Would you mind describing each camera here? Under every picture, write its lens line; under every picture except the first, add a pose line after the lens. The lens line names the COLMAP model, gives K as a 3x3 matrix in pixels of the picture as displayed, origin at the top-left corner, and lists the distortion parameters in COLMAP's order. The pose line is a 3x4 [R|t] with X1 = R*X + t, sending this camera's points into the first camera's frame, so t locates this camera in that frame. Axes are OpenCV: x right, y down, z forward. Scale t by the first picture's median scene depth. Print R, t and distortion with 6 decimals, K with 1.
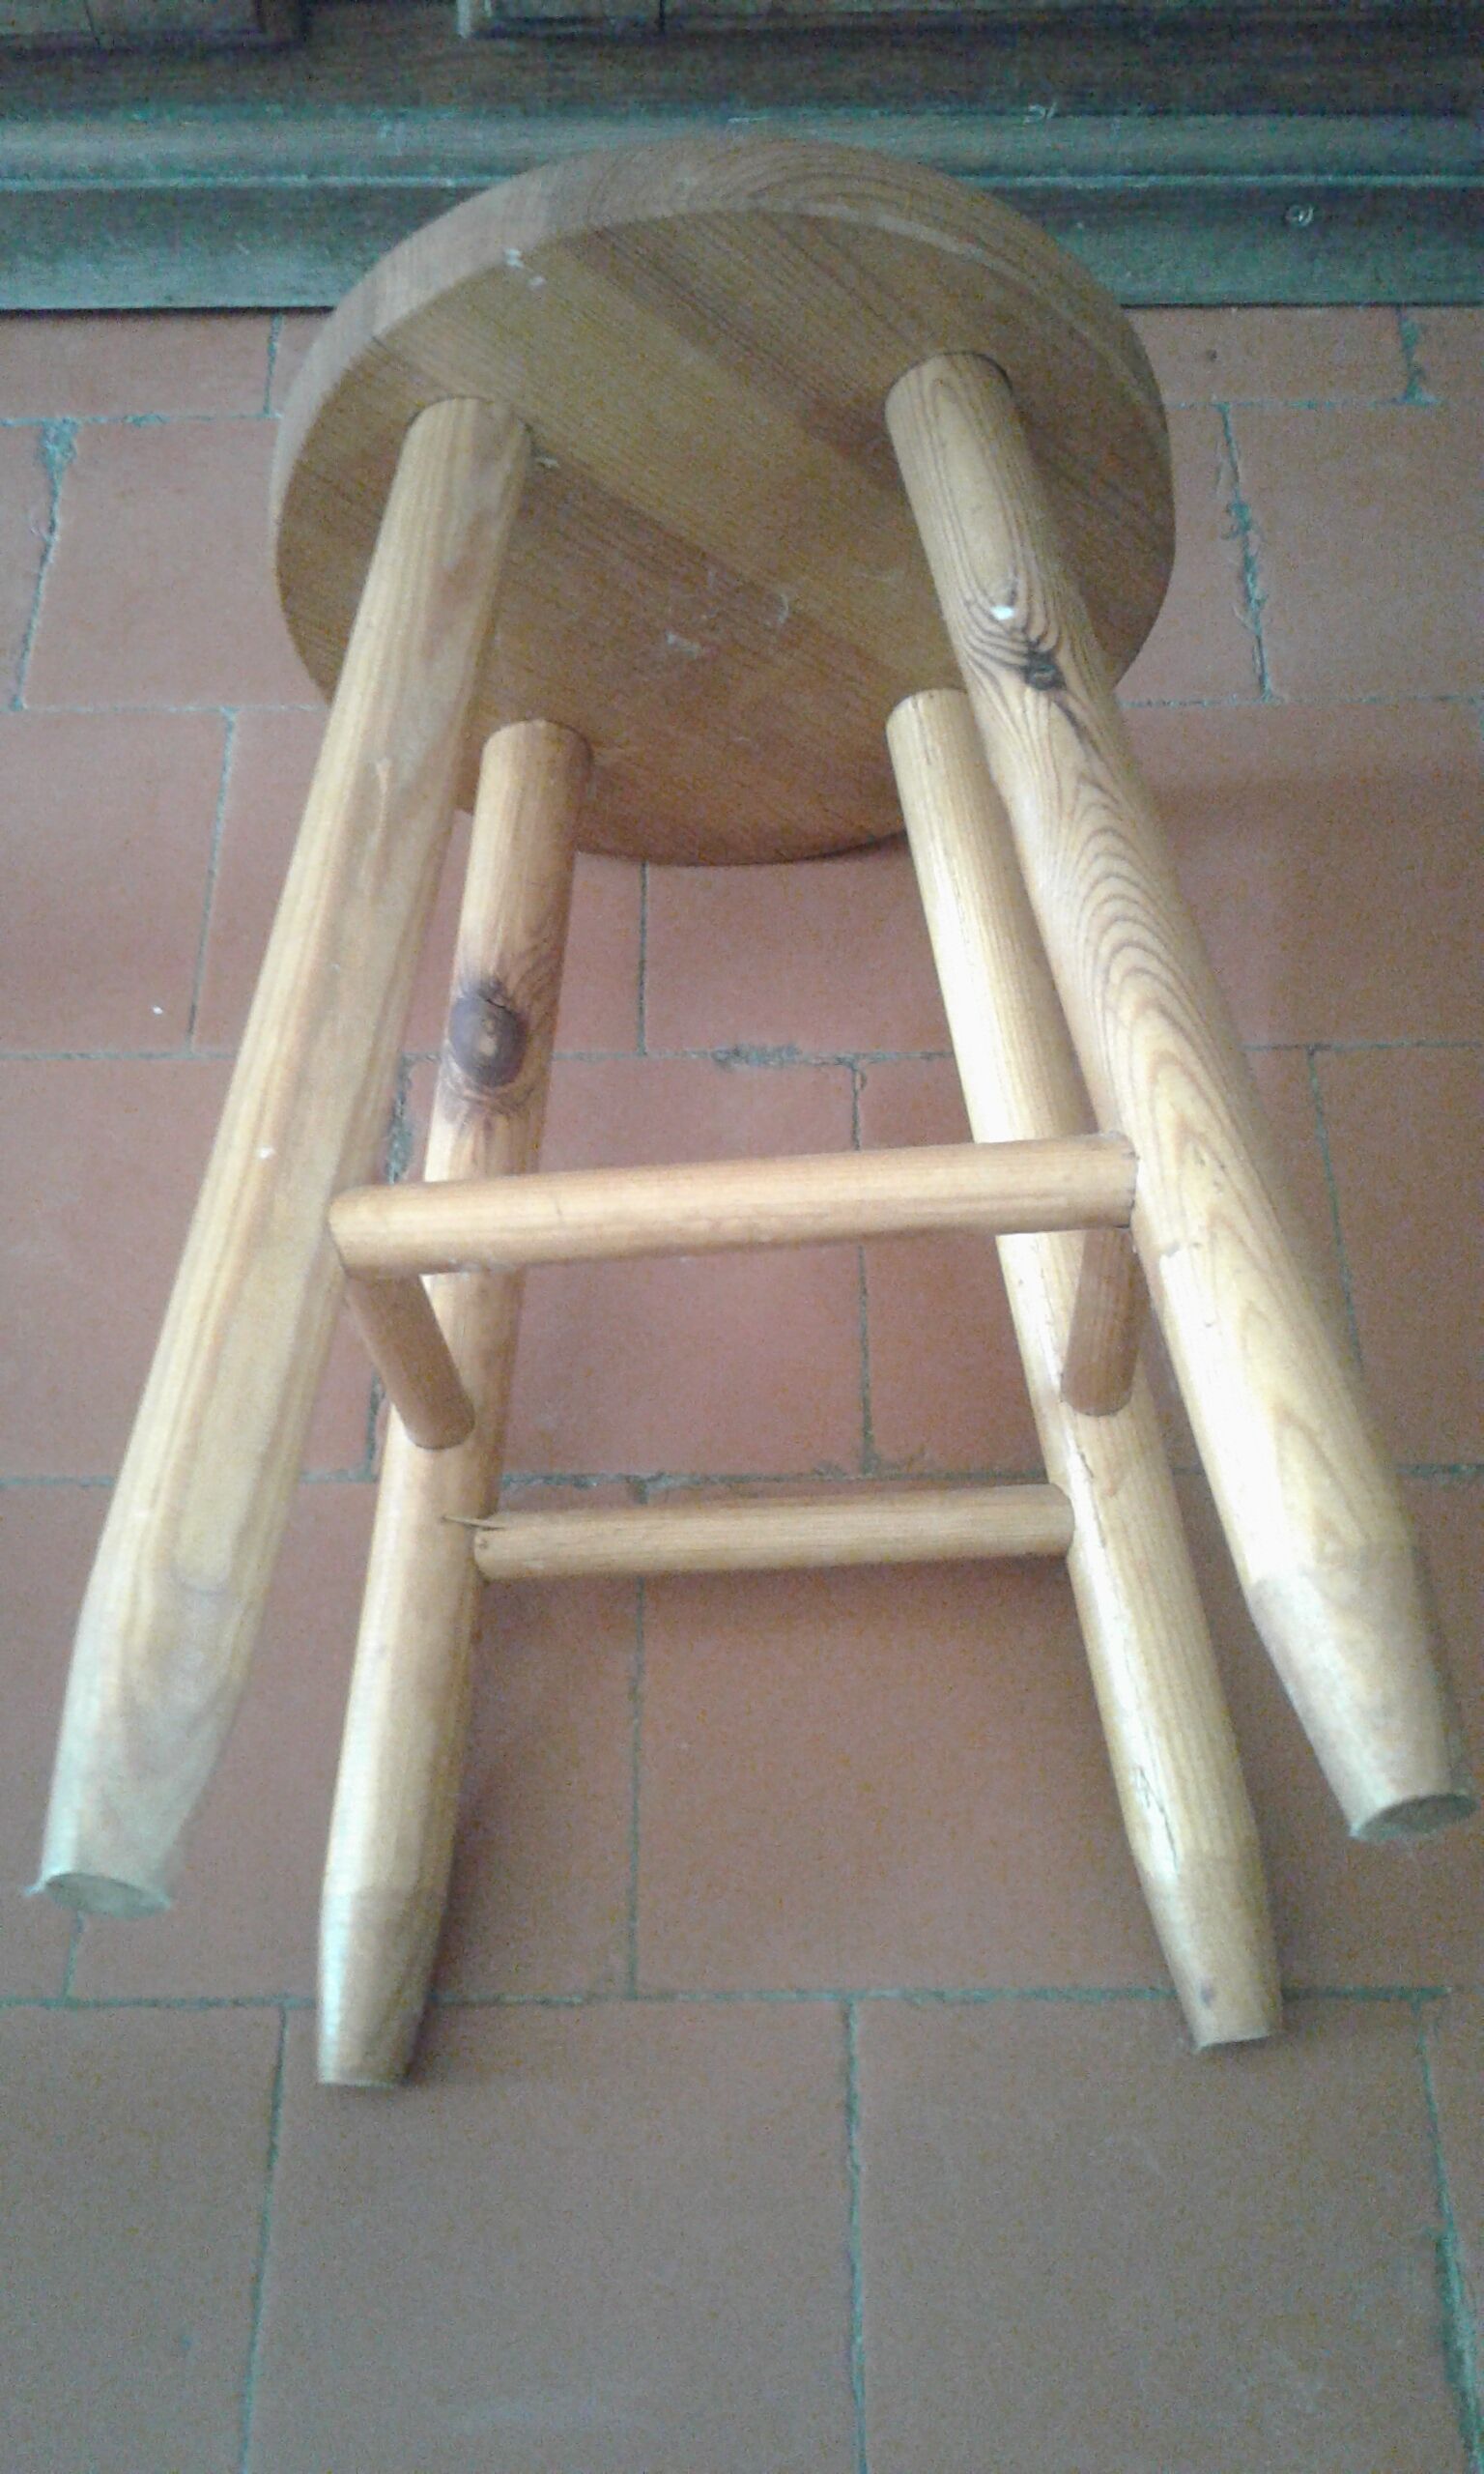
lens RADIAL K [[2264.9, 0, 759.7], [0, 2264.9, 1242.6], [0, 0, 1]] dist [0.096613, -0.205321]
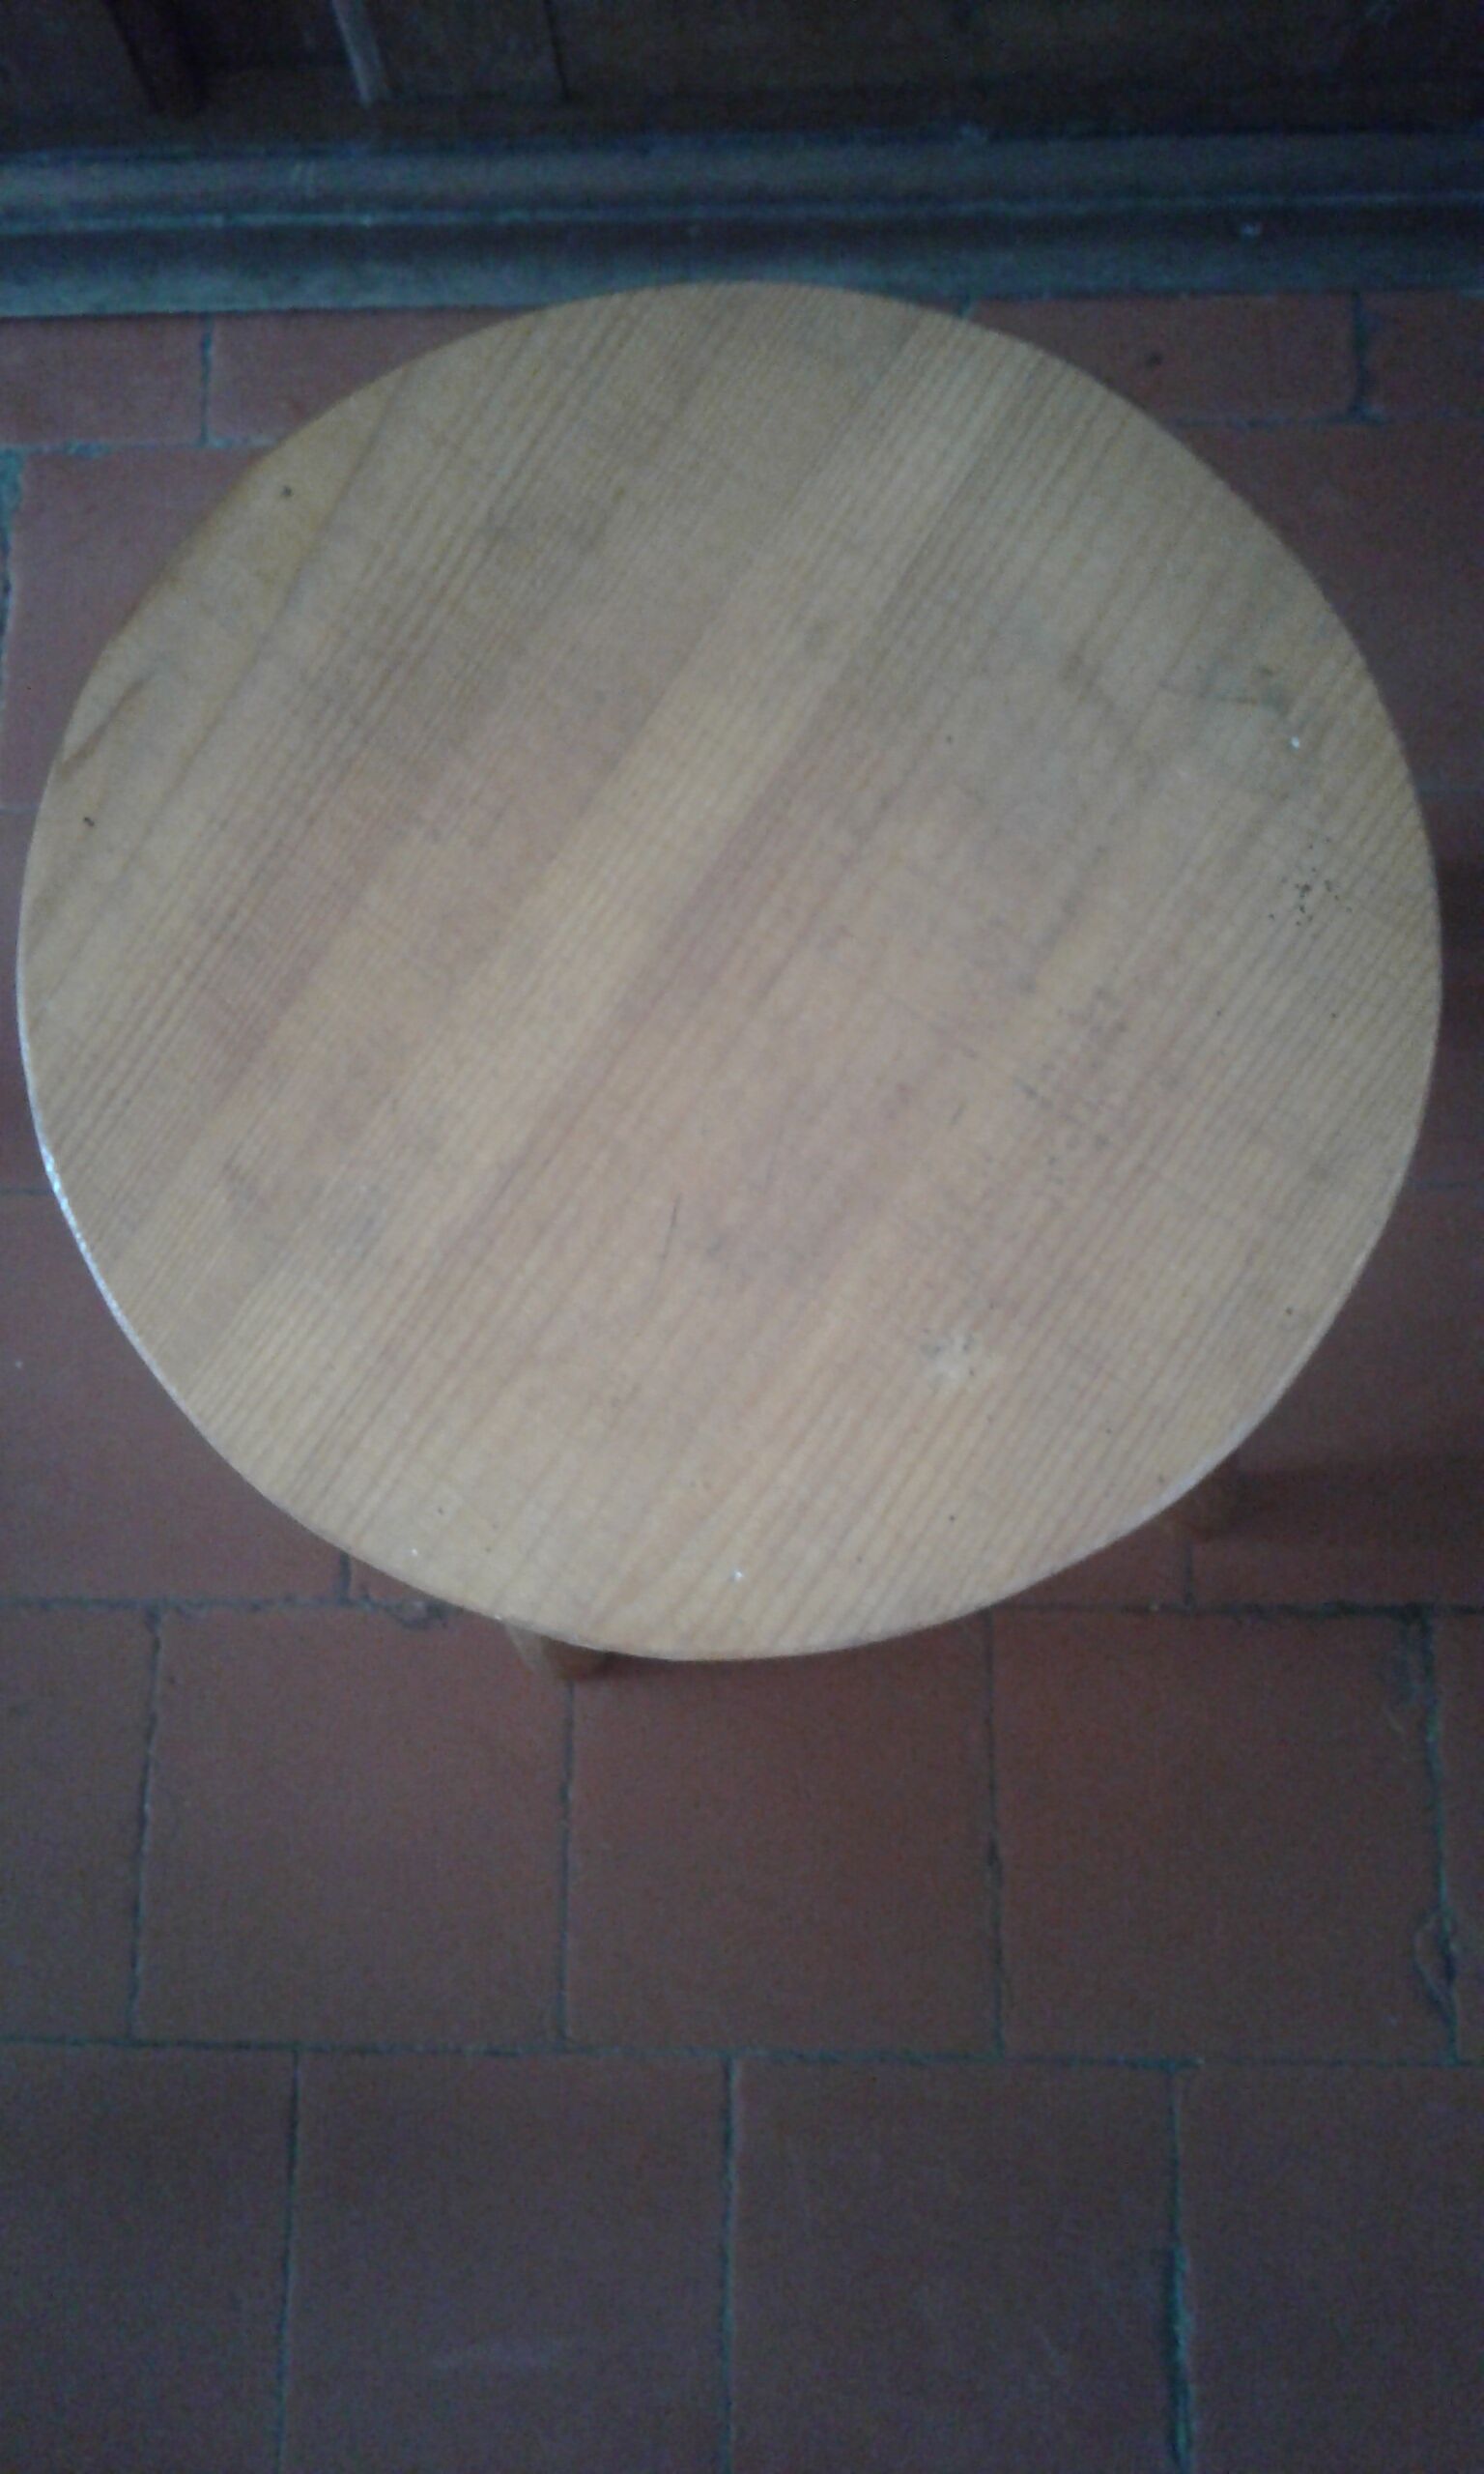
lens RADIAL K [[2280.7, 0, 742.0], [0, 2280.7, 1237.0], [0, 0, 1]] dist [0.125273, -0.263903]
pose [[0.998990, 0.005243, -0.044616, 0.070902], [0.008764, 0.951338, 0.308025, -0.354186], [0.044060, -0.308105, 0.950332, -0.066589]]
